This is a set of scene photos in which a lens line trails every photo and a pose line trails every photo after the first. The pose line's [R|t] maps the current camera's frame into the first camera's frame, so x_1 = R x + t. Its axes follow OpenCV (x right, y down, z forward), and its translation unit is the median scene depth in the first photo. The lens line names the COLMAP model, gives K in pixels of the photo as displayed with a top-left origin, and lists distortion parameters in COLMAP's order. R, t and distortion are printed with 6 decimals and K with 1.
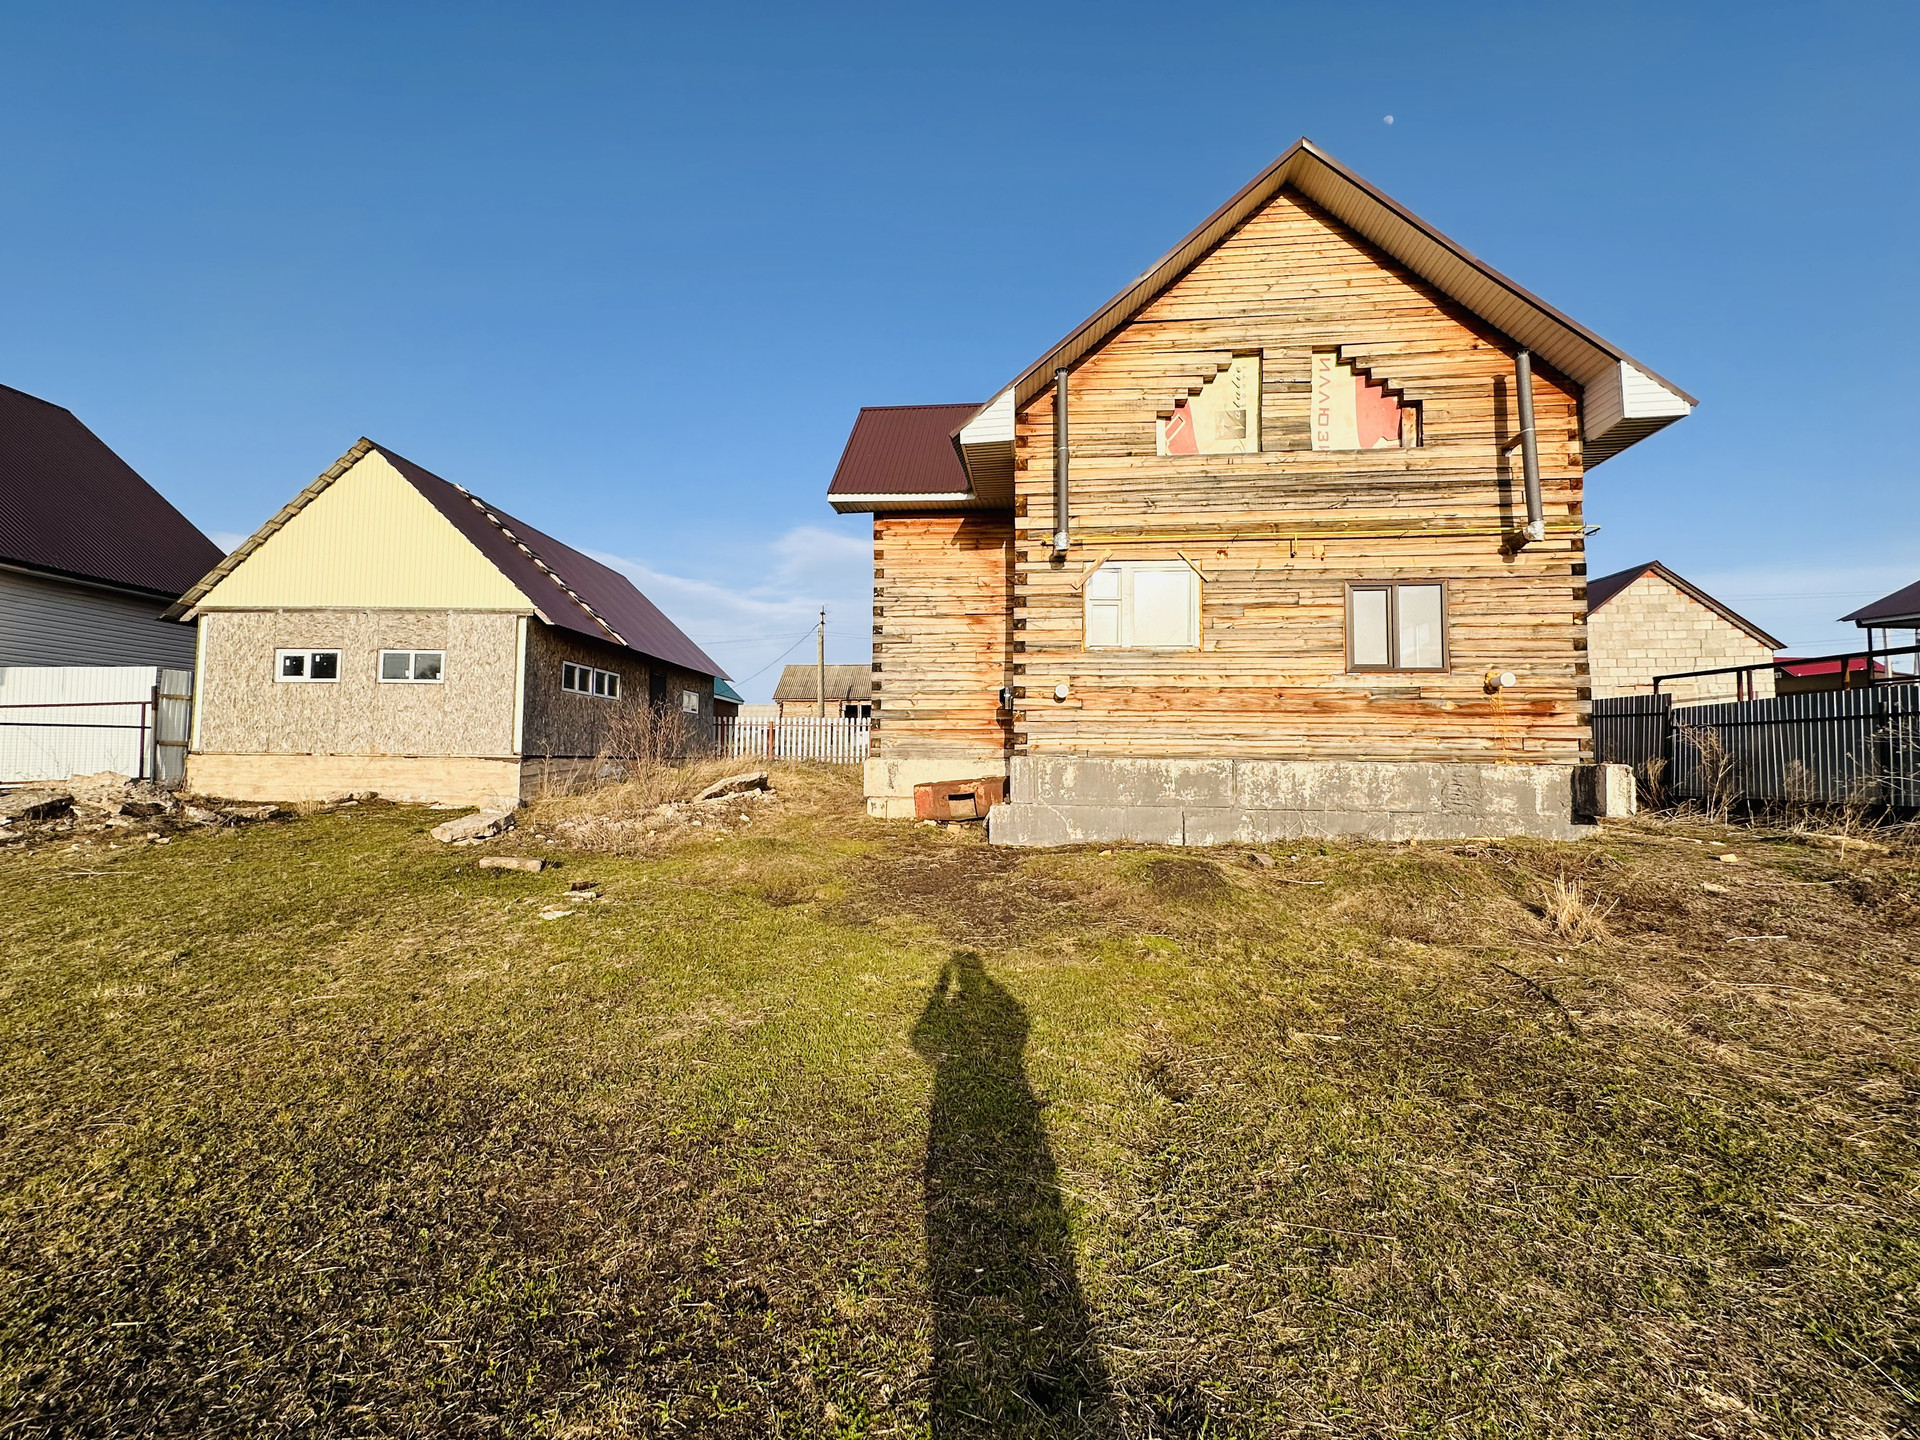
lens RADIAL K [[766.3, 0, 960.0], [0, 766.3, 720.0], [0, 0, 1]] dist [-0.005167, 0.001541]
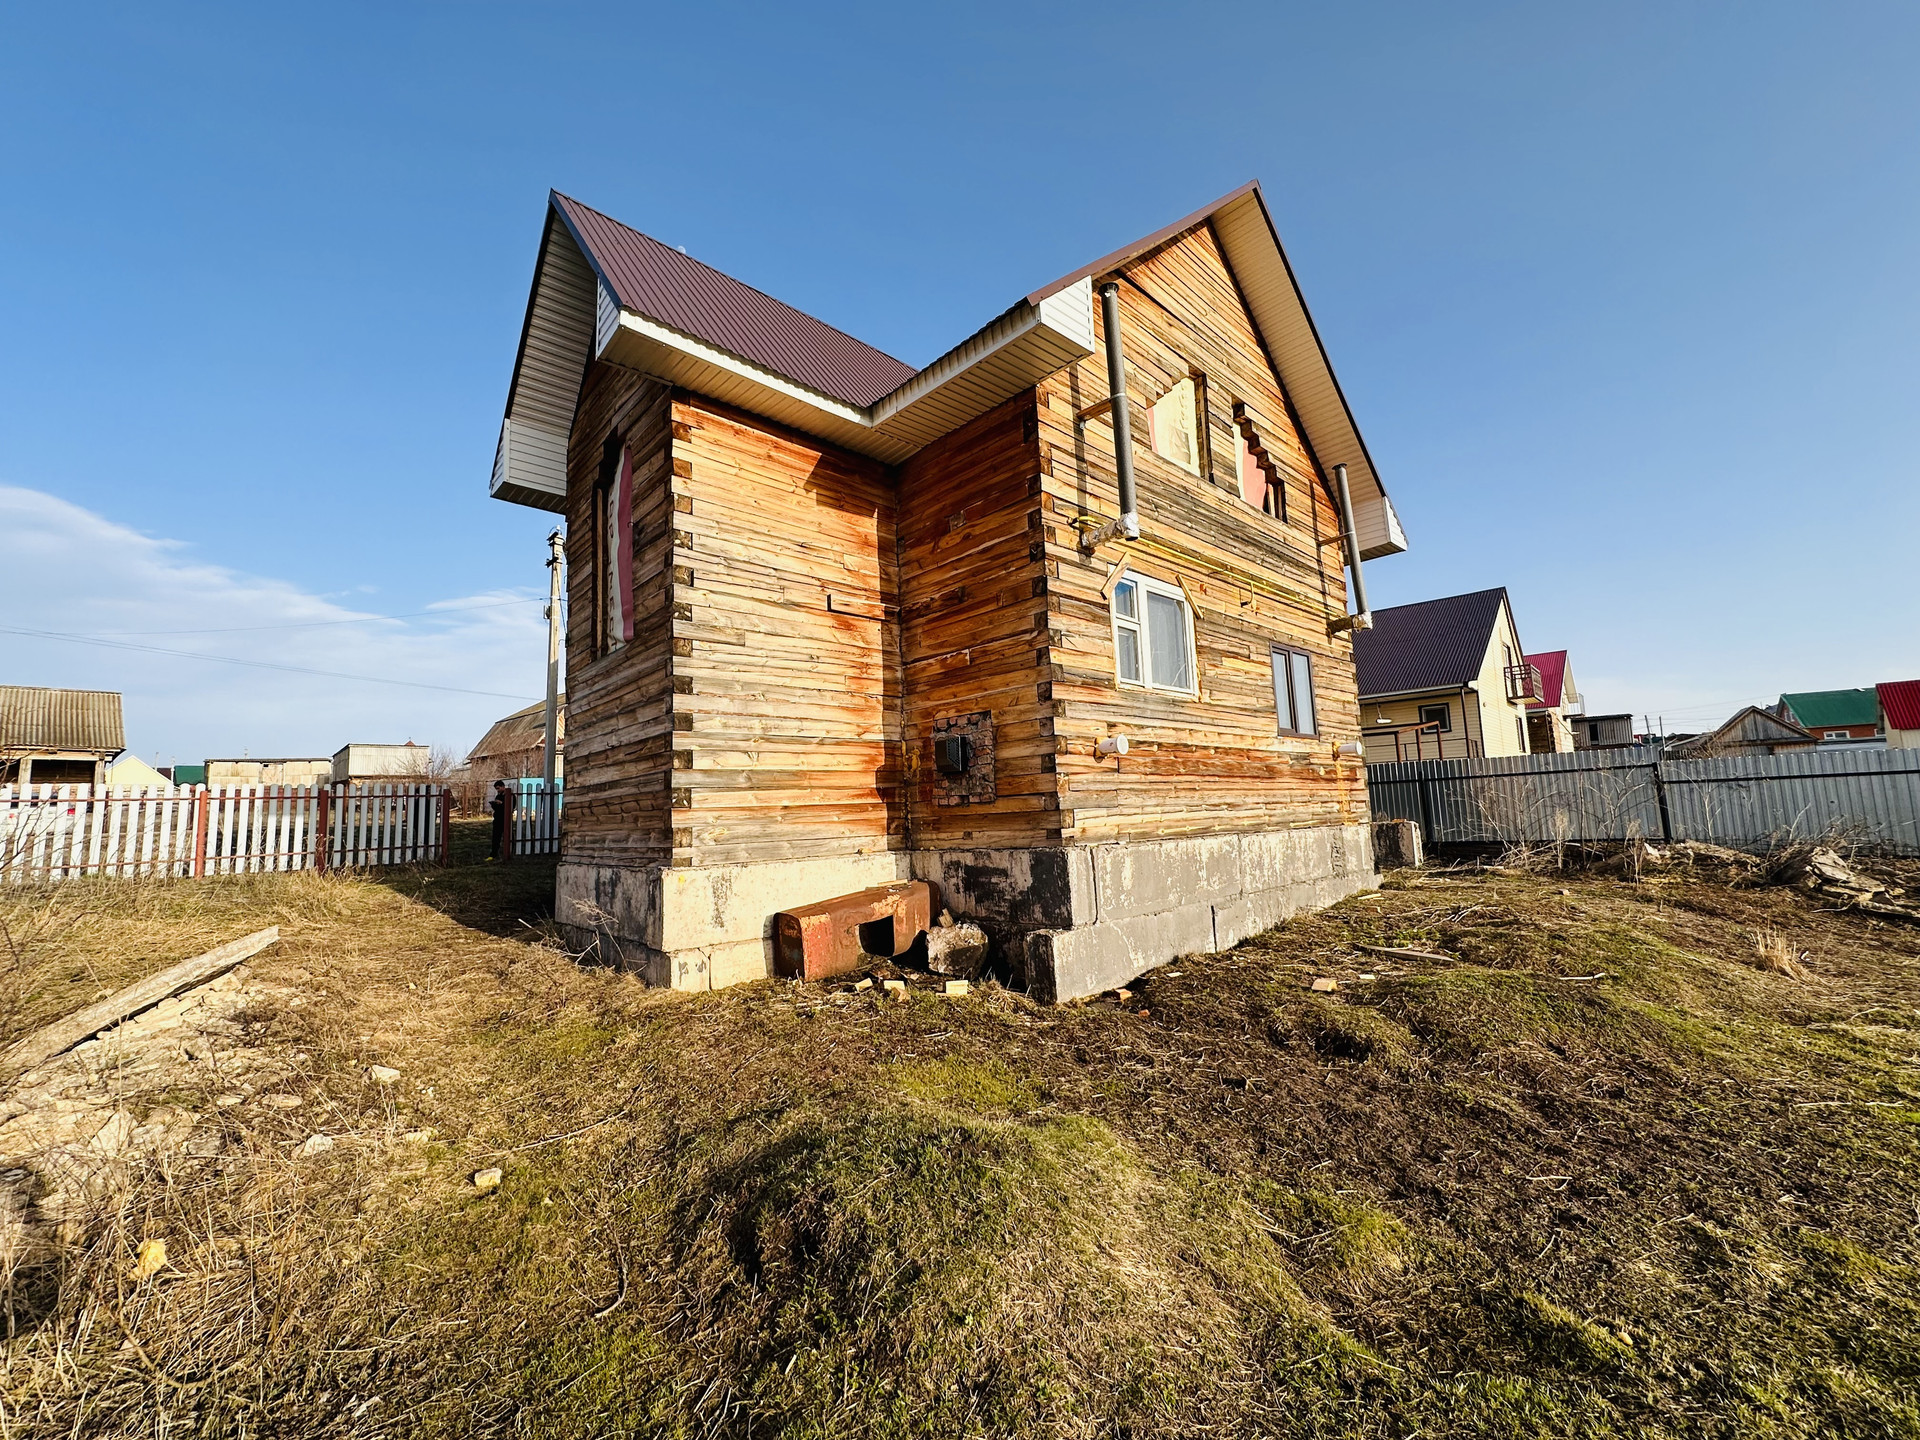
lens RADIAL K [[766.3, 0, 960.0], [0, 766.3, 720.0], [0, 0, 1]] dist [-0.005167, 0.001541]
pose [[0.641004, 0.058991, 0.765267, -0.390884], [0.004200, 0.996758, -0.080354, -0.005259], [-0.767526, 0.054722, 0.638678, 0.566482]]
